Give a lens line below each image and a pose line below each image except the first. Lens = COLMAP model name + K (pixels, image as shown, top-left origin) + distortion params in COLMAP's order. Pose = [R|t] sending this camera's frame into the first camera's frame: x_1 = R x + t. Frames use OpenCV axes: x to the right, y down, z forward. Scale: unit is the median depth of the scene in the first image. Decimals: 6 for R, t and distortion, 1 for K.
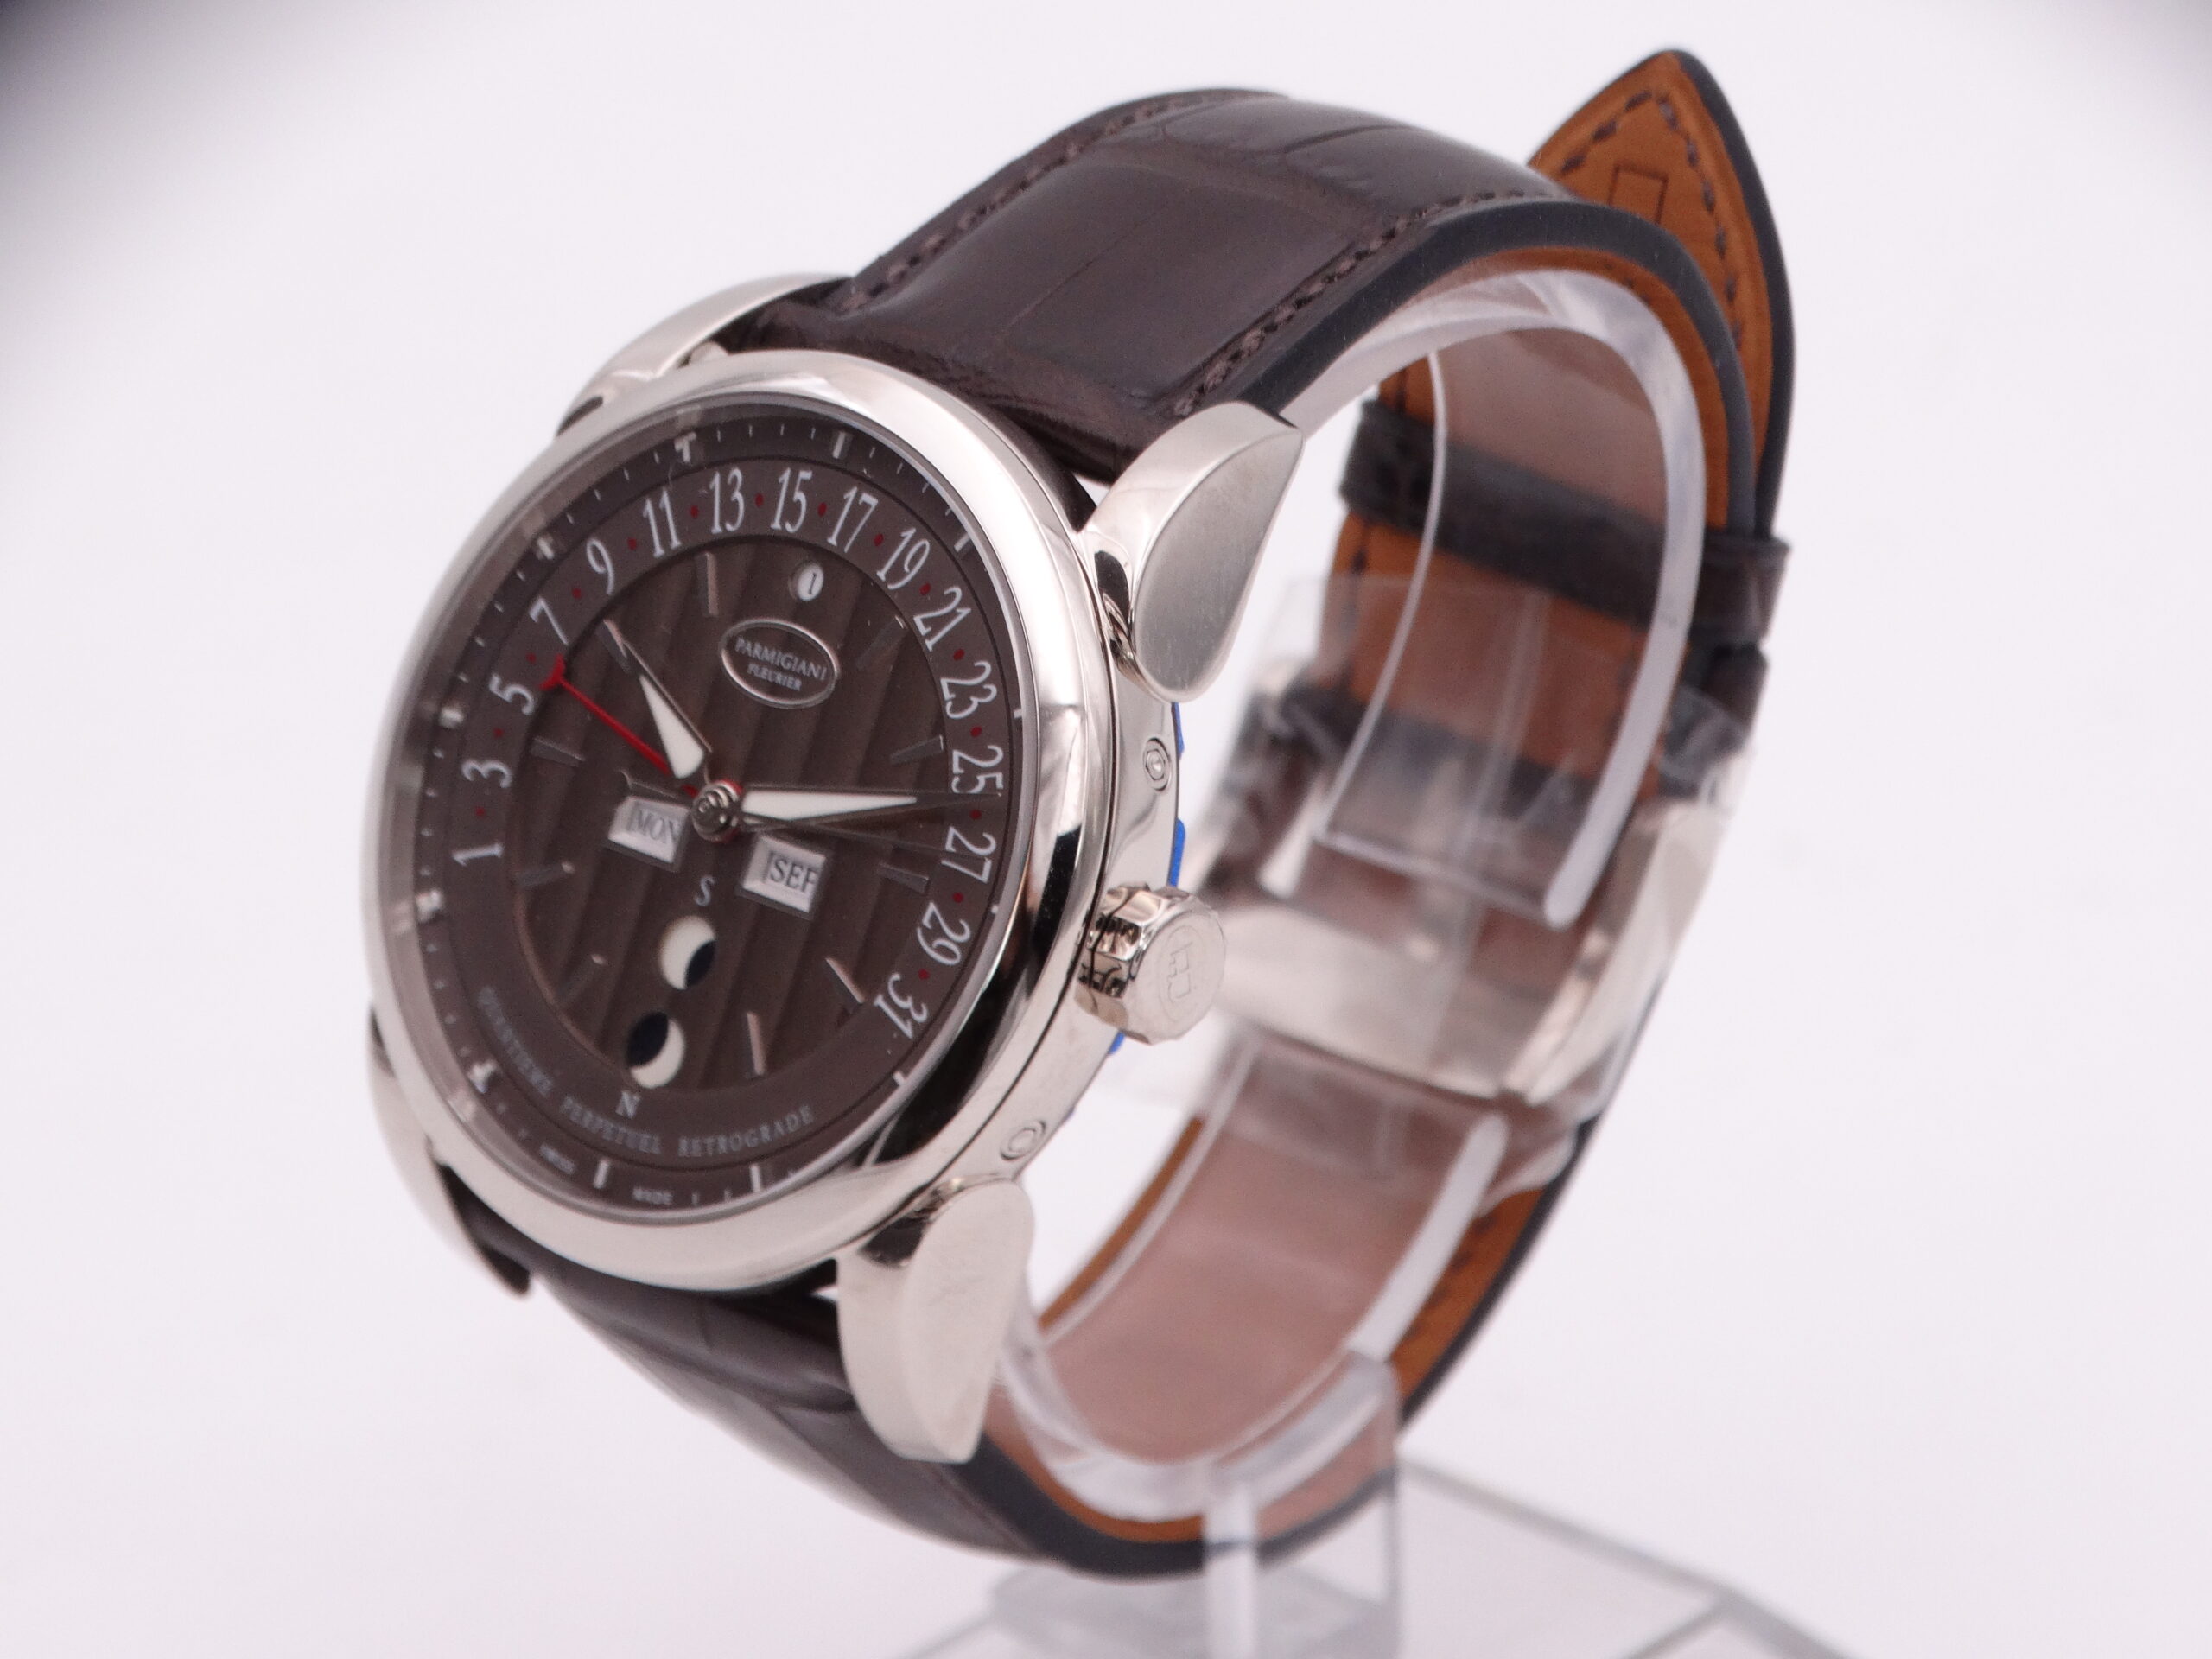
lens RADIAL K [[12012.5, 0, 1106.0], [0, 12012.5, 829.5], [0, 0, 1]] dist [-0.503810, -5.591884]
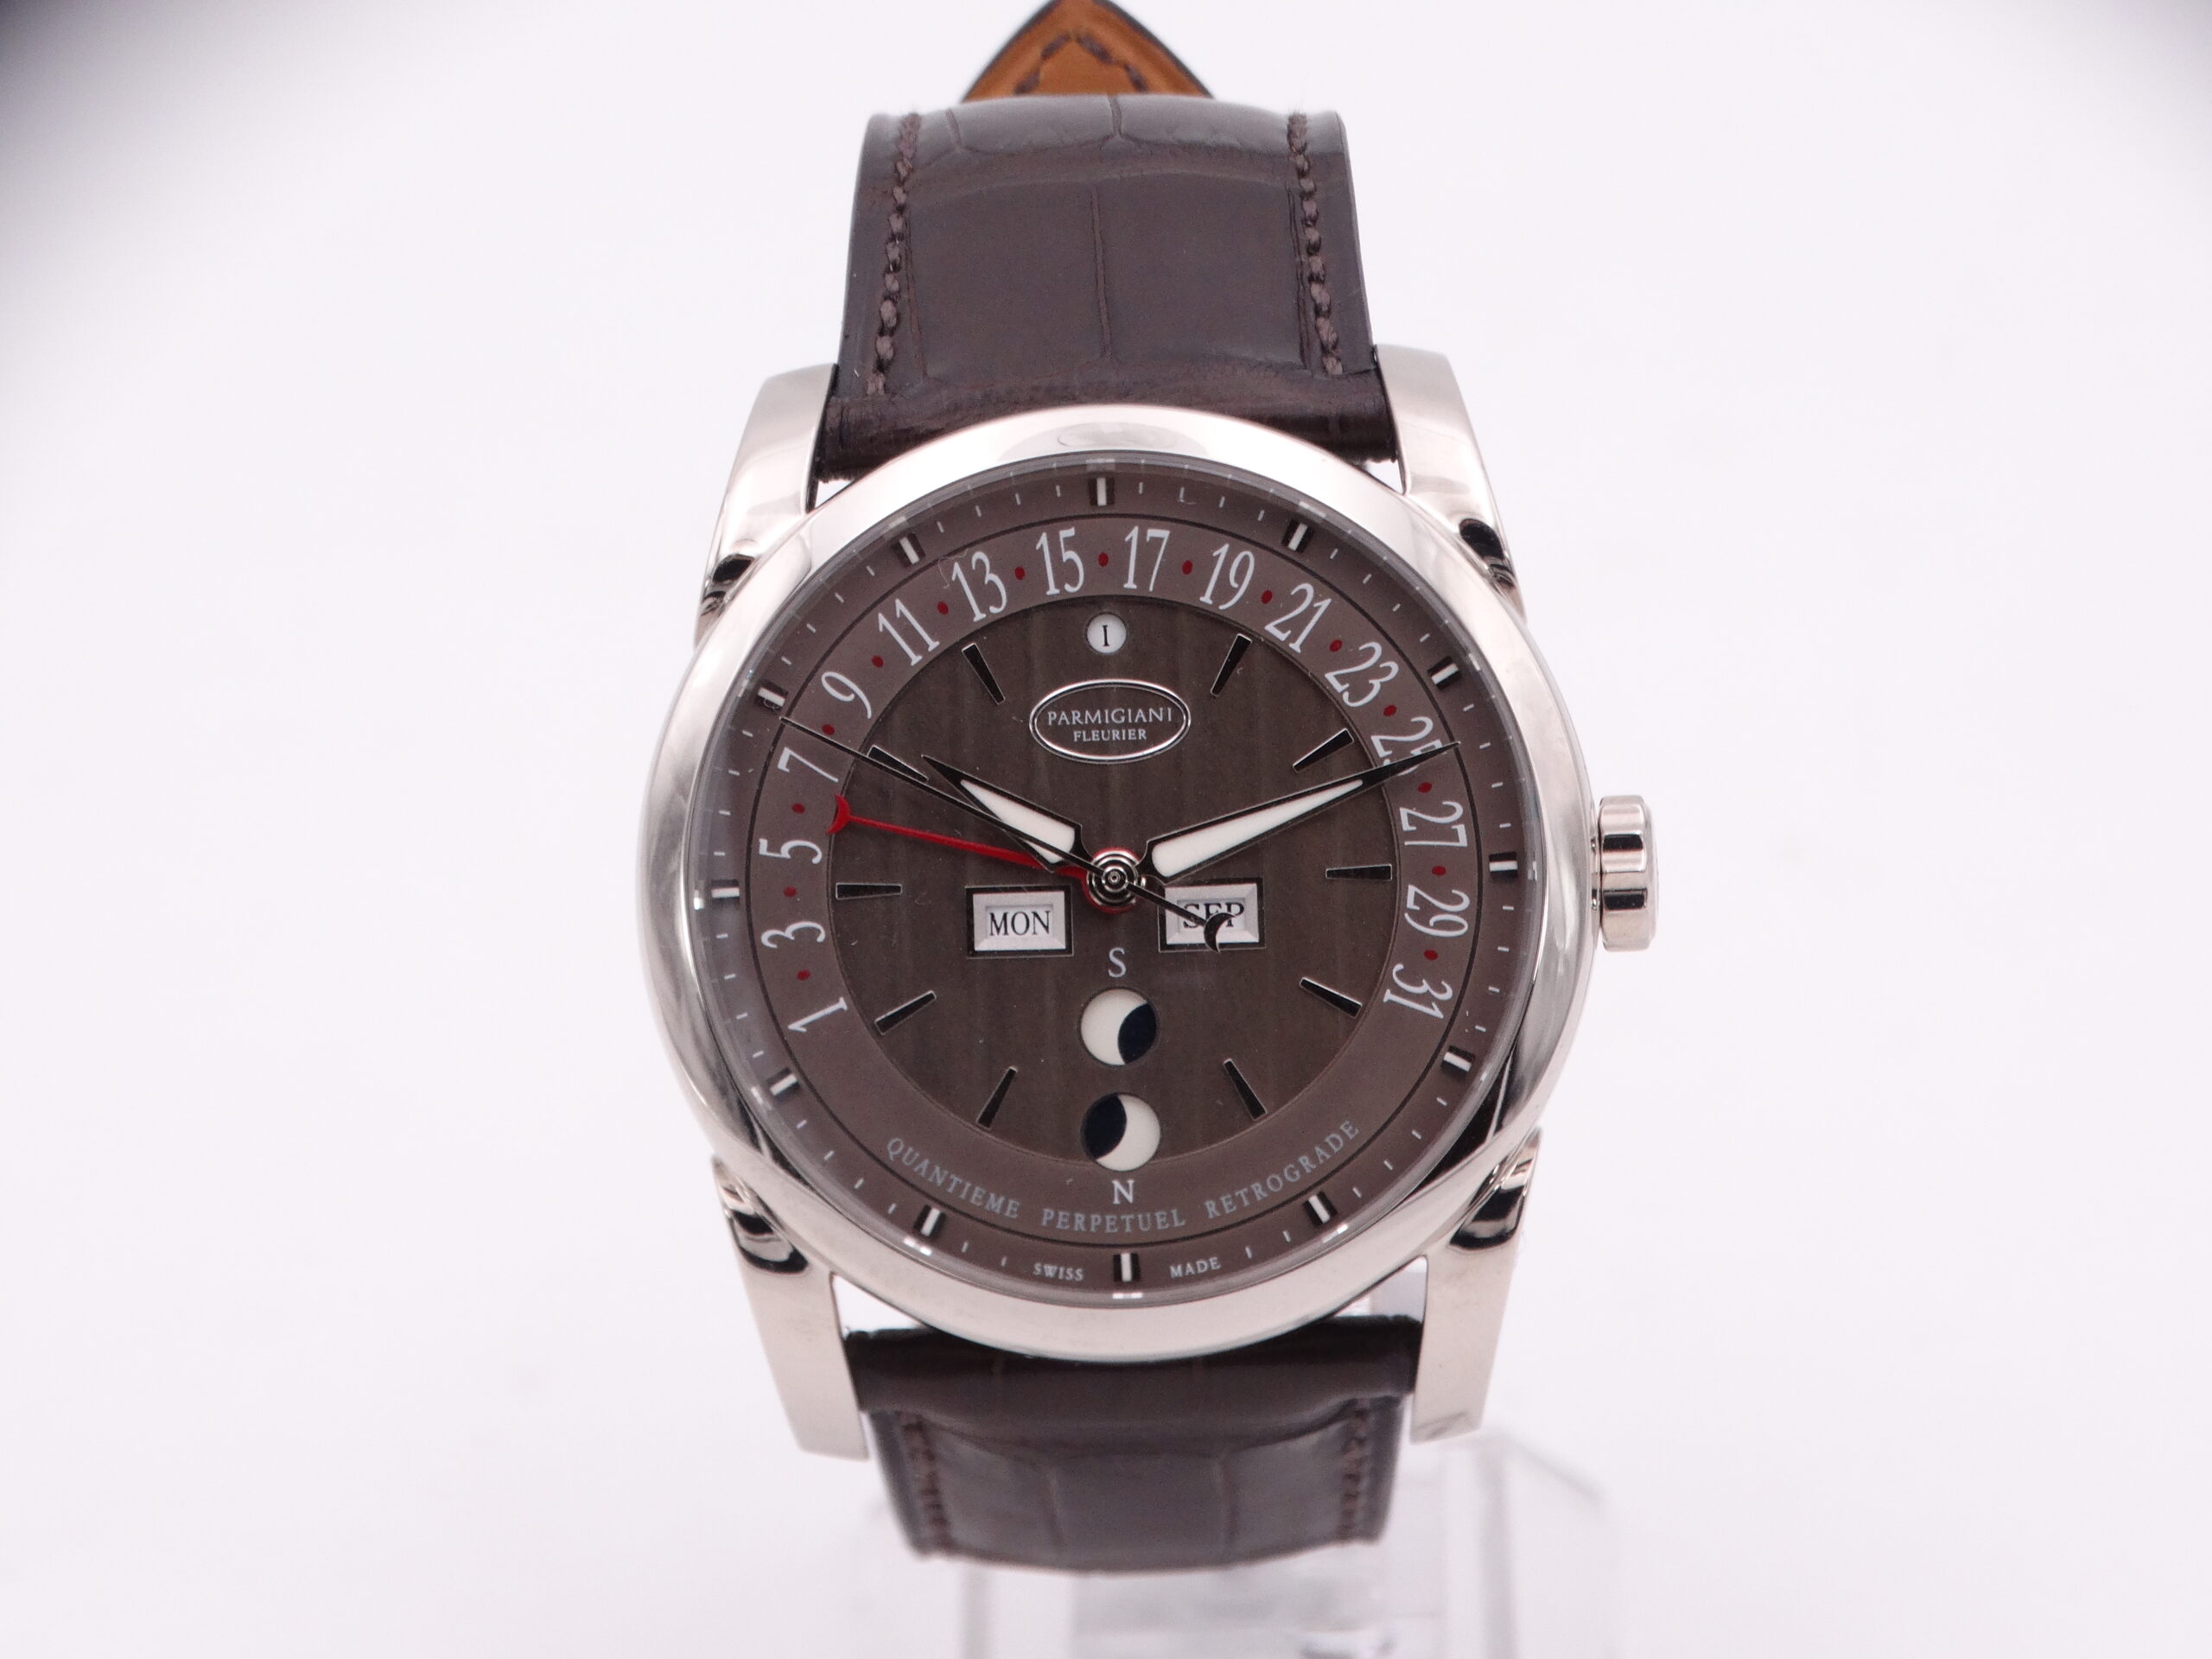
lens RADIAL K [[12012.5, 0, 1106.0], [0, 12012.5, 829.5], [0, 0, 1]] dist [-0.503810, -5.591884]
pose [[0.743665, -0.285038, 0.604744, -0.629696], [0.292094, 0.952183, 0.089605, -0.094289], [-0.601368, 0.110006, 0.791363, 0.219303]]
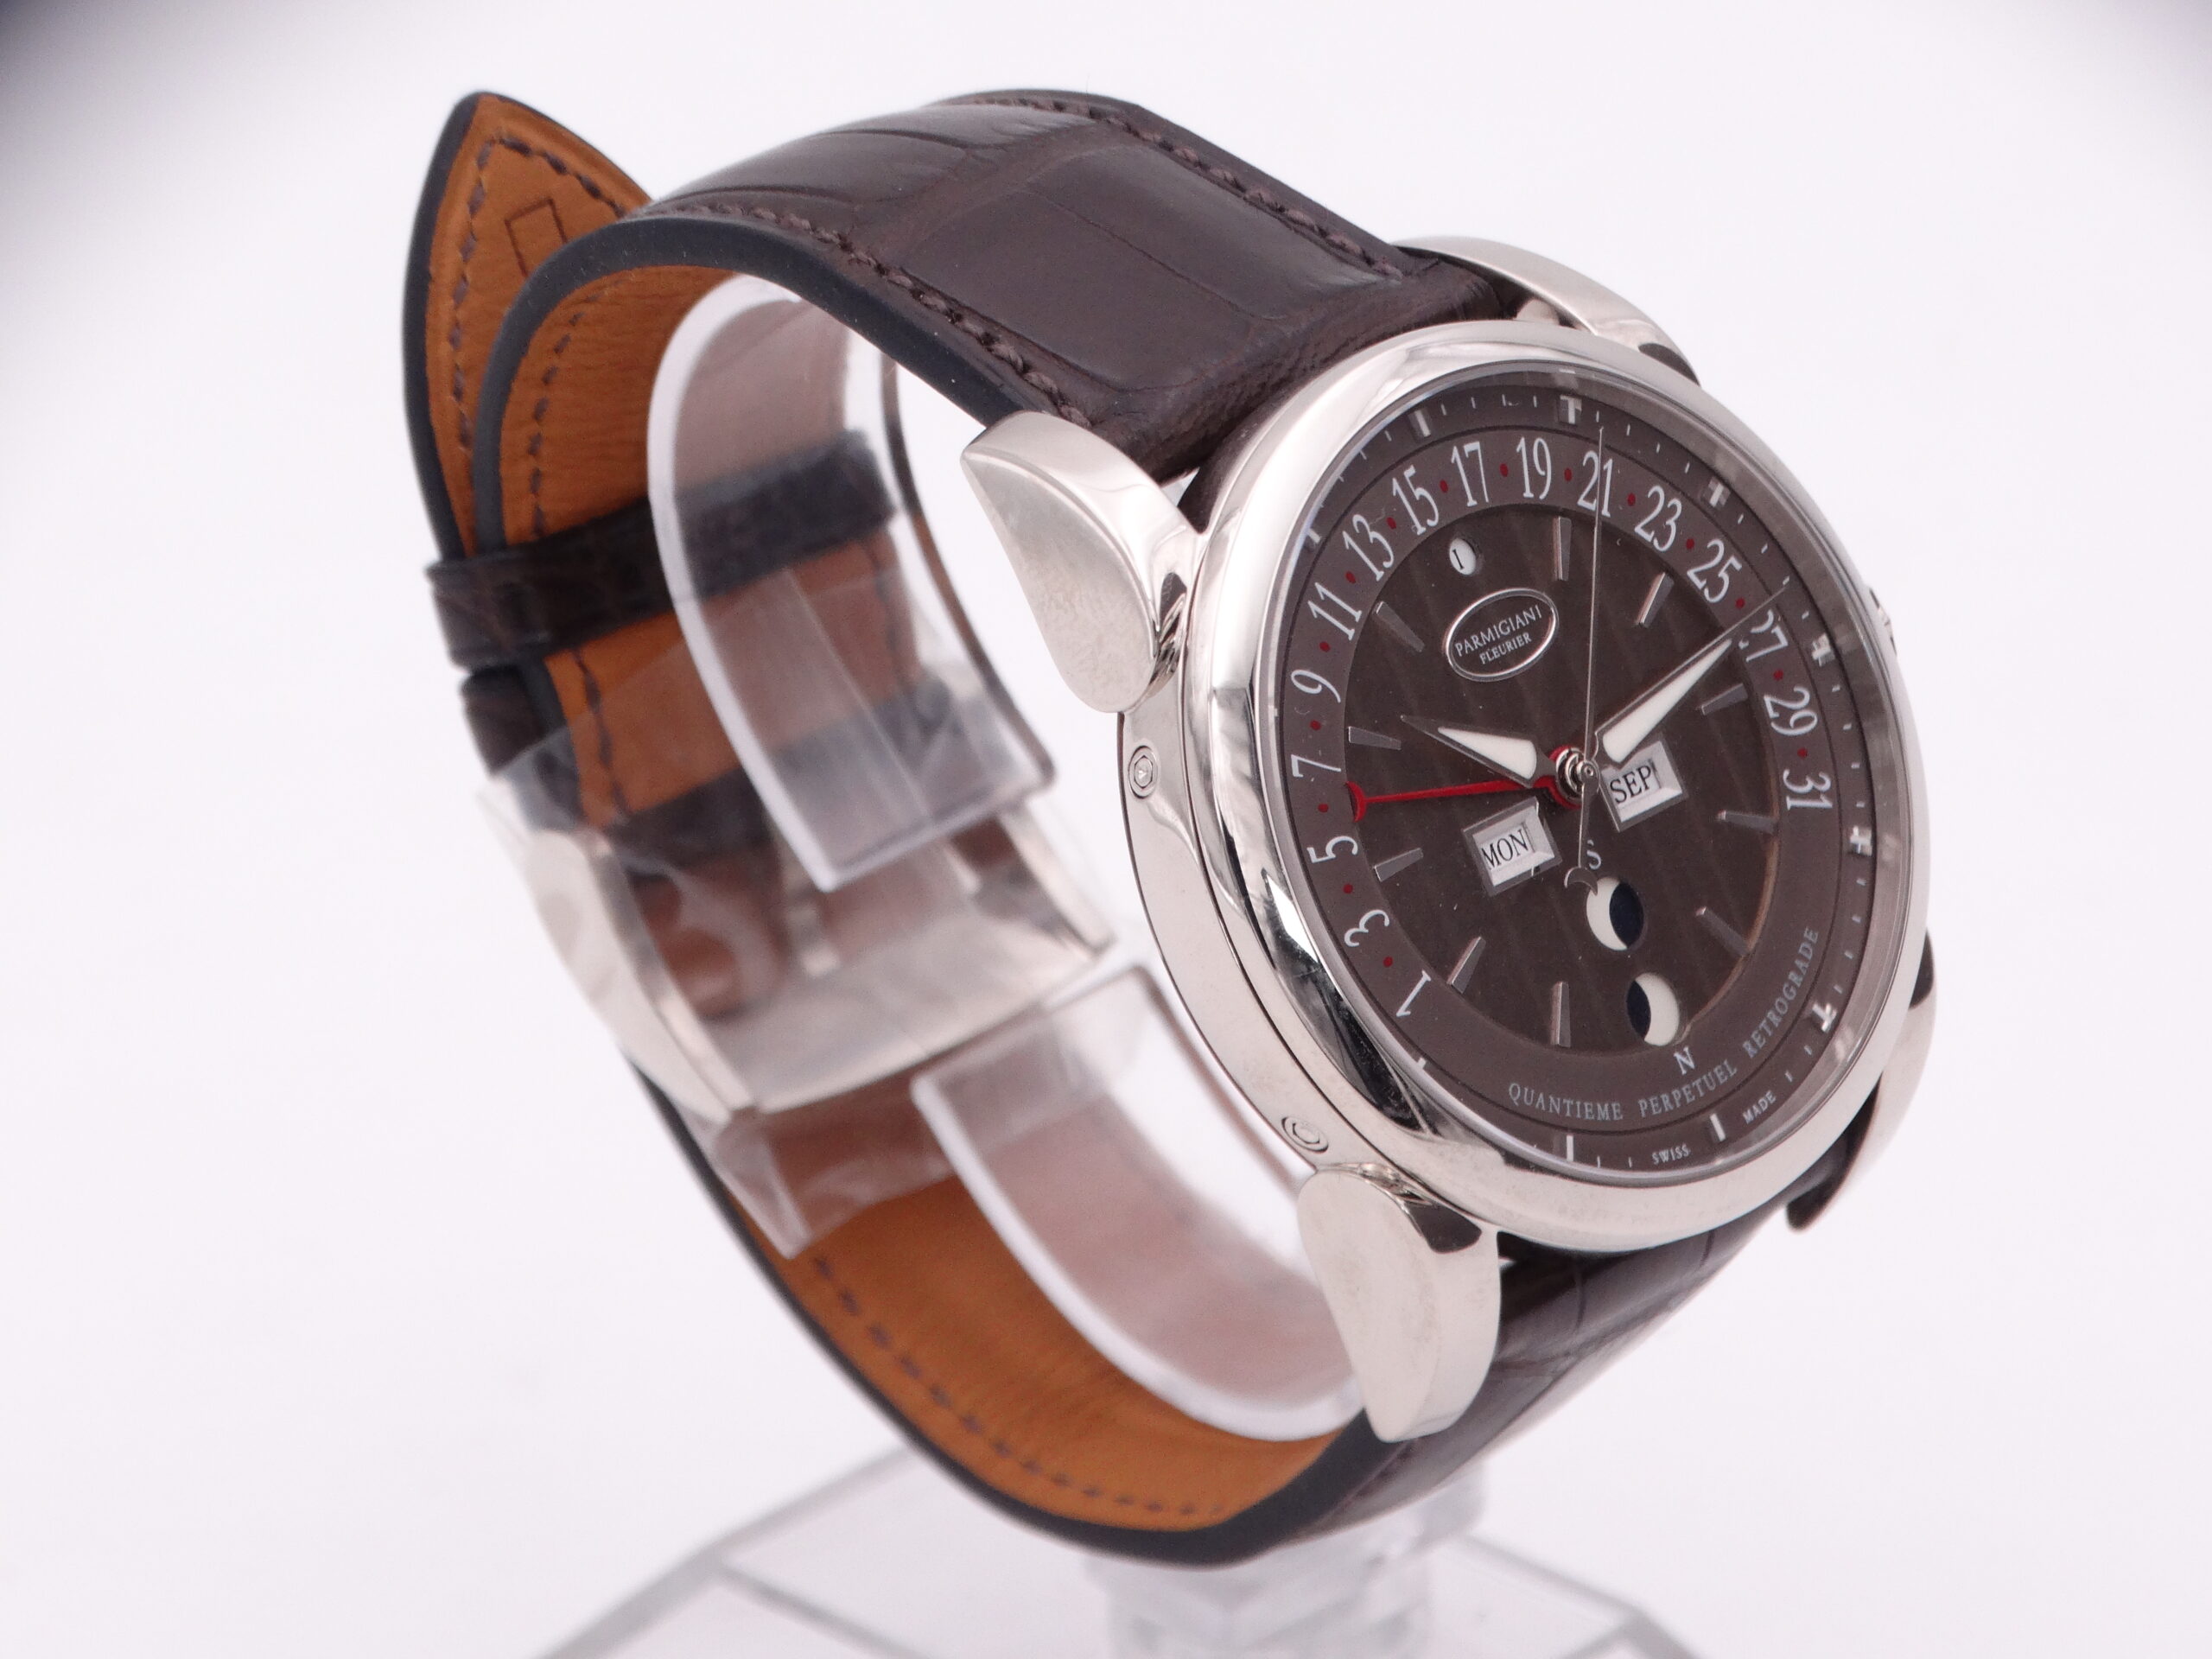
lens RADIAL K [[12012.5, 0, 1106.0], [0, 12012.5, 829.5], [0, 0, 1]] dist [-0.503810, -5.591884]
pose [[0.033178, -0.414873, 0.909274, -0.948885], [0.442740, 0.821741, 0.358780, -0.375658], [-0.896036, 0.390668, 0.210945, 0.826743]]
